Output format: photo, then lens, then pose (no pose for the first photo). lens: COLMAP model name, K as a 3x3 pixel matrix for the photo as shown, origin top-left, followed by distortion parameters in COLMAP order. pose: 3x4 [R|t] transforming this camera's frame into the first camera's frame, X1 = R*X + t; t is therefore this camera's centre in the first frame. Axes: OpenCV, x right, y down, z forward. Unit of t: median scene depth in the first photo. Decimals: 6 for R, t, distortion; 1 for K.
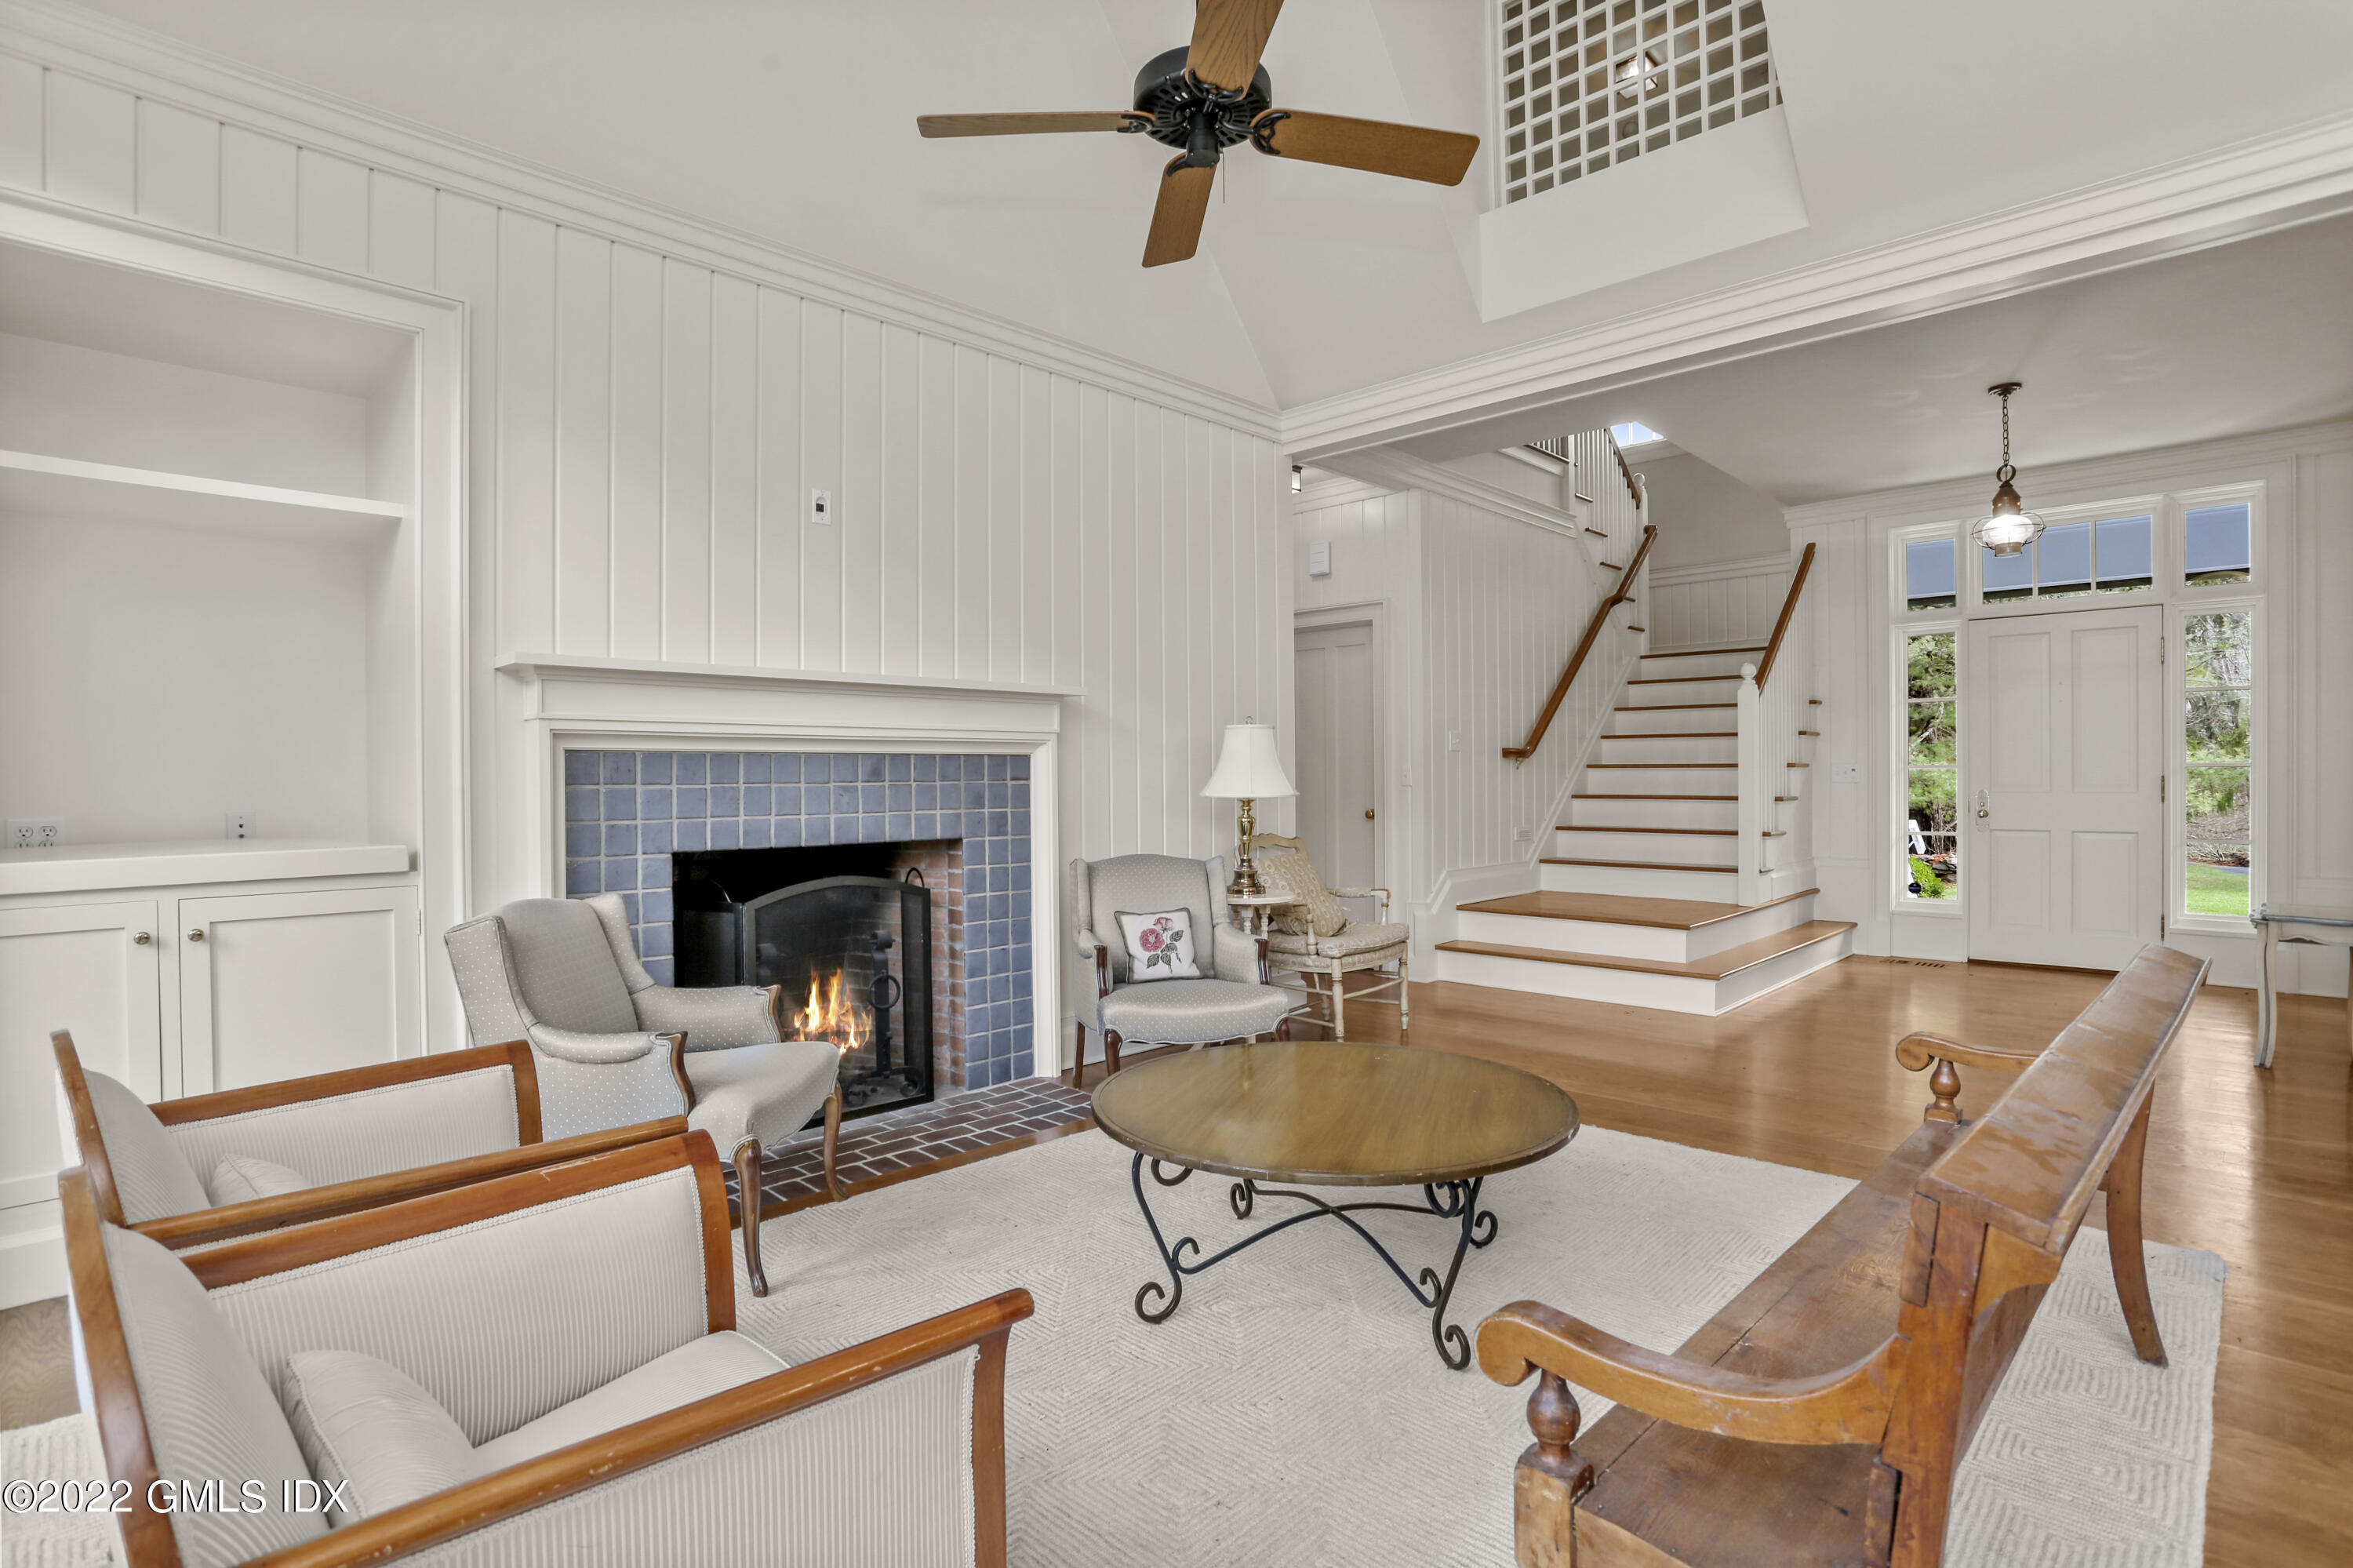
lens RADIAL K [[1145.5, 0, 1189.8], [0, 1145.5, 783.7], [0, 0, 1]] dist [-0.061046, 0.028763]
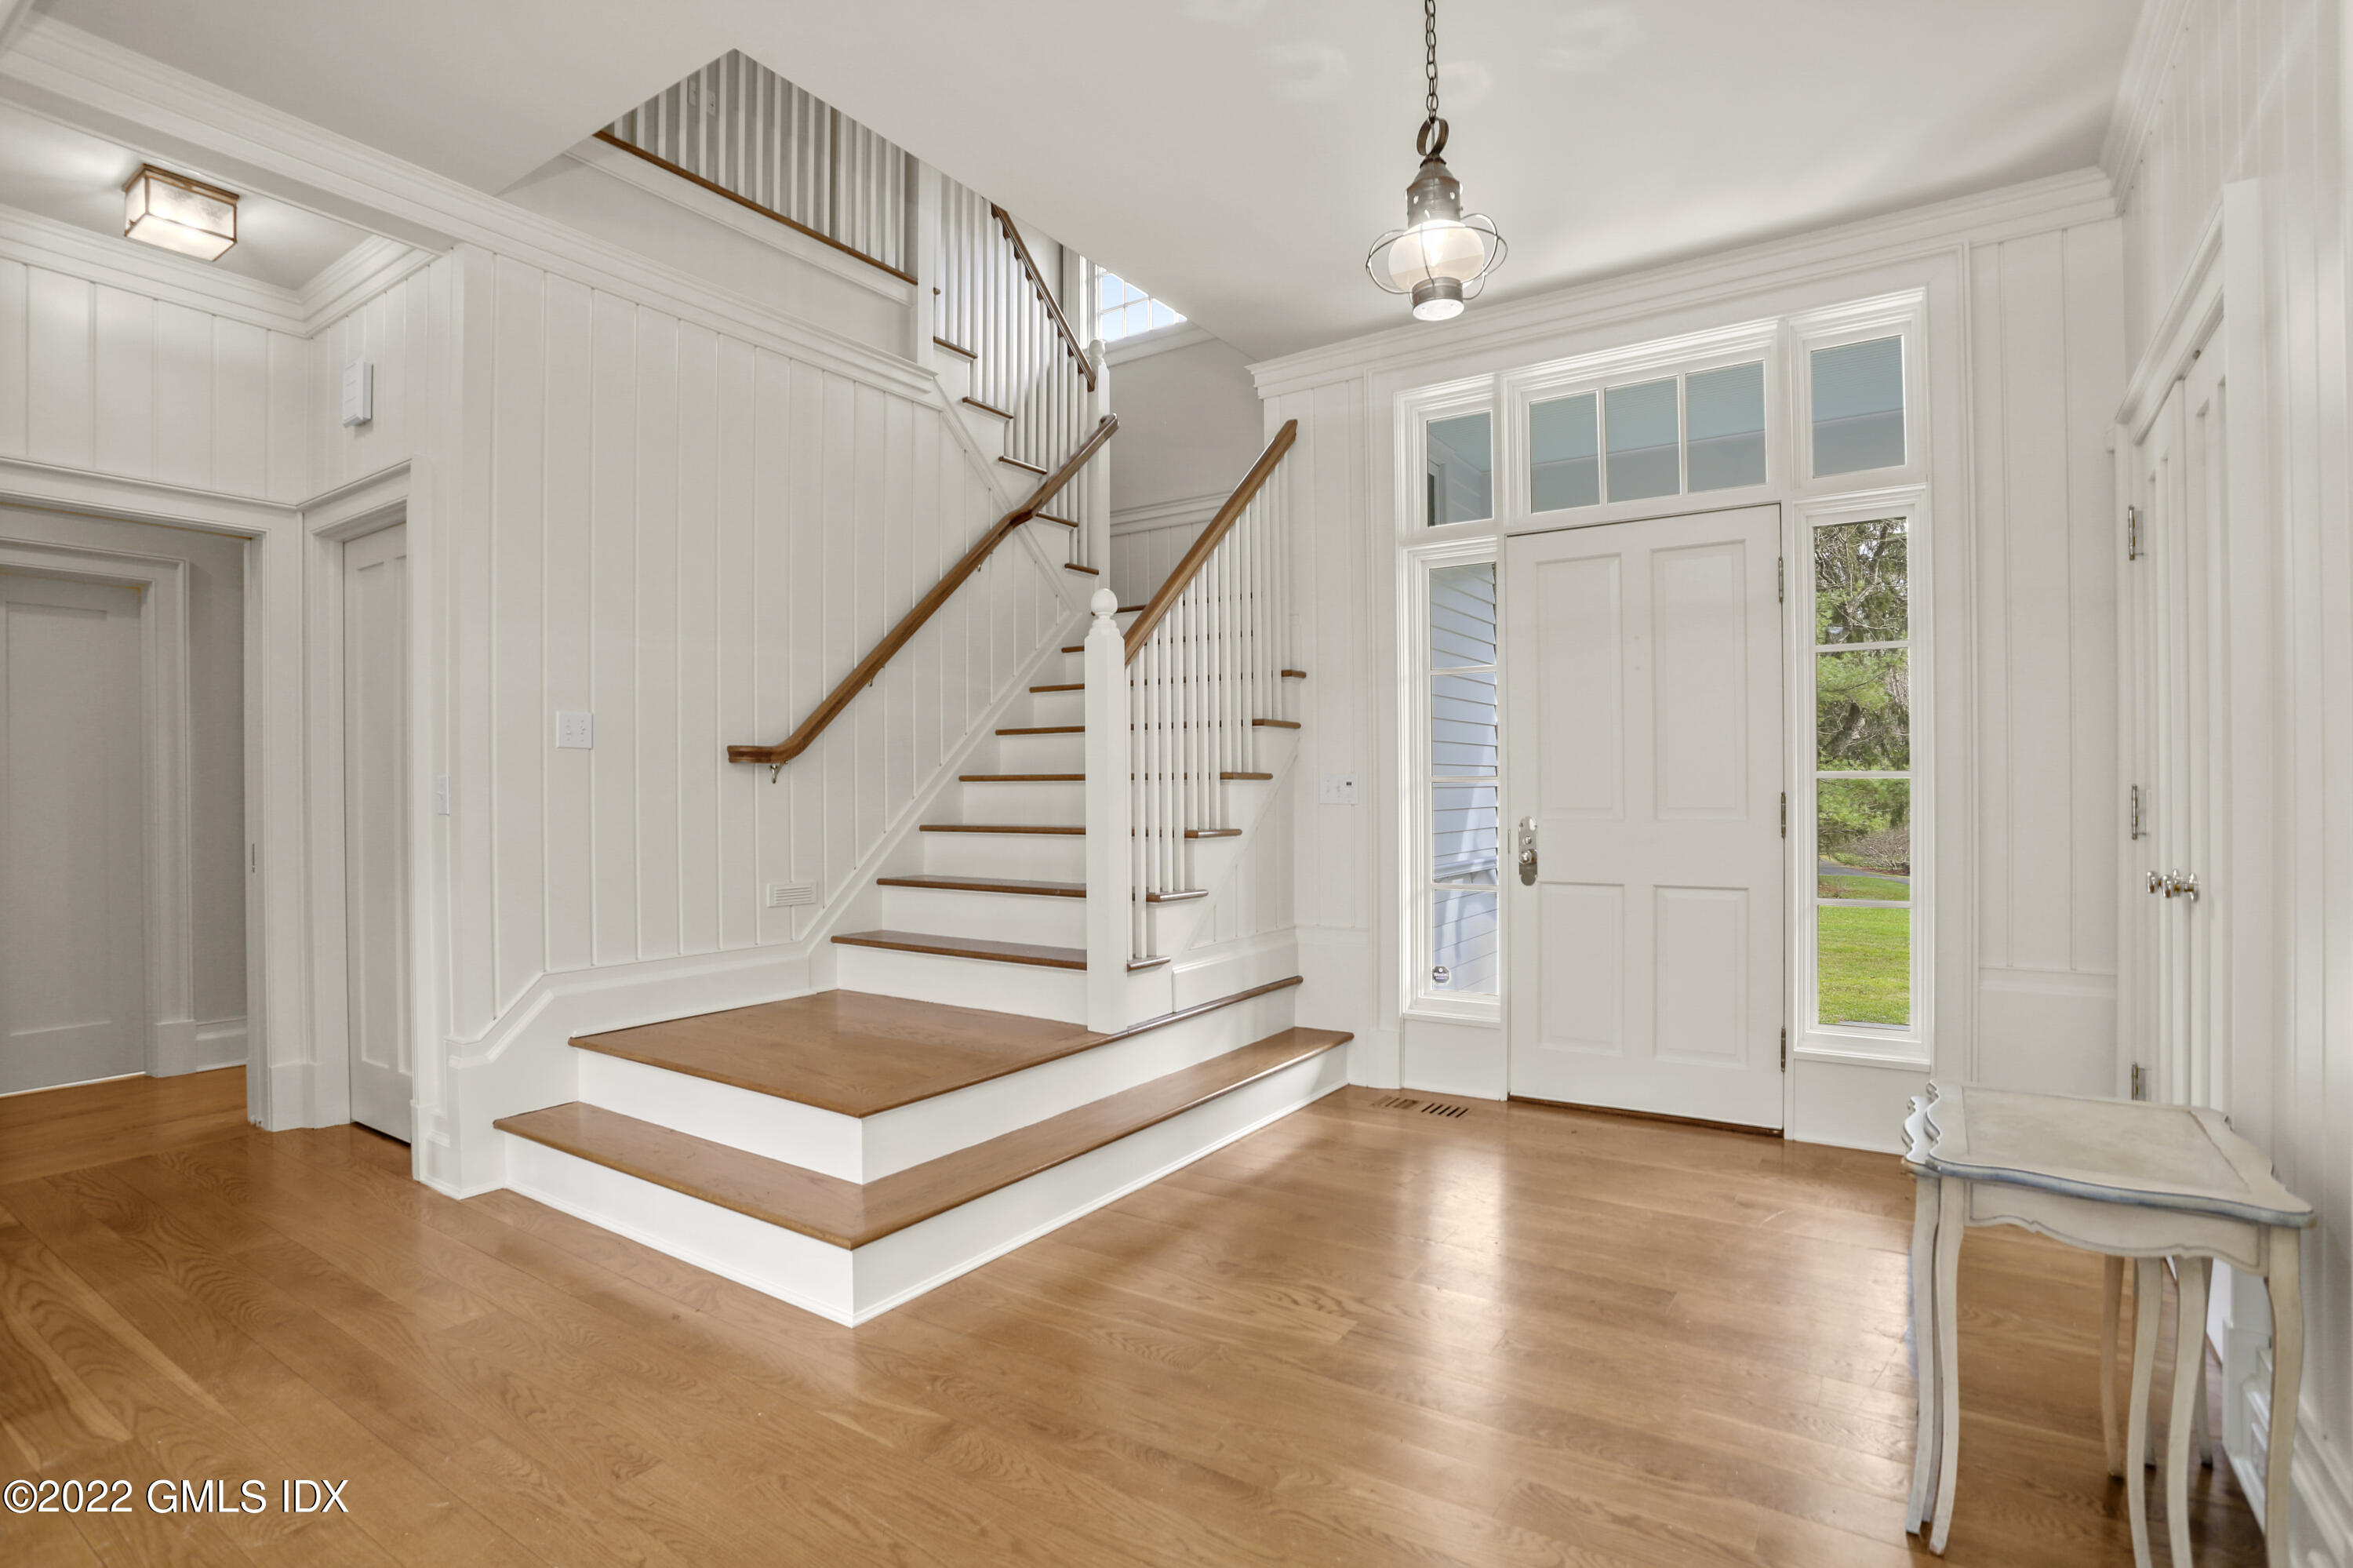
lens RADIAL K [[1150.7, 0, 1171.6], [0, 1150.7, 797.3], [0, 0, 1]] dist [-0.074968, 0.031507]
pose [[0.984727, -0.001821, 0.174096, 0.406097], [0.002393, 0.999992, -0.003080, -0.003361], [-0.174089, 0.003450, 0.984724, 0.420851]]
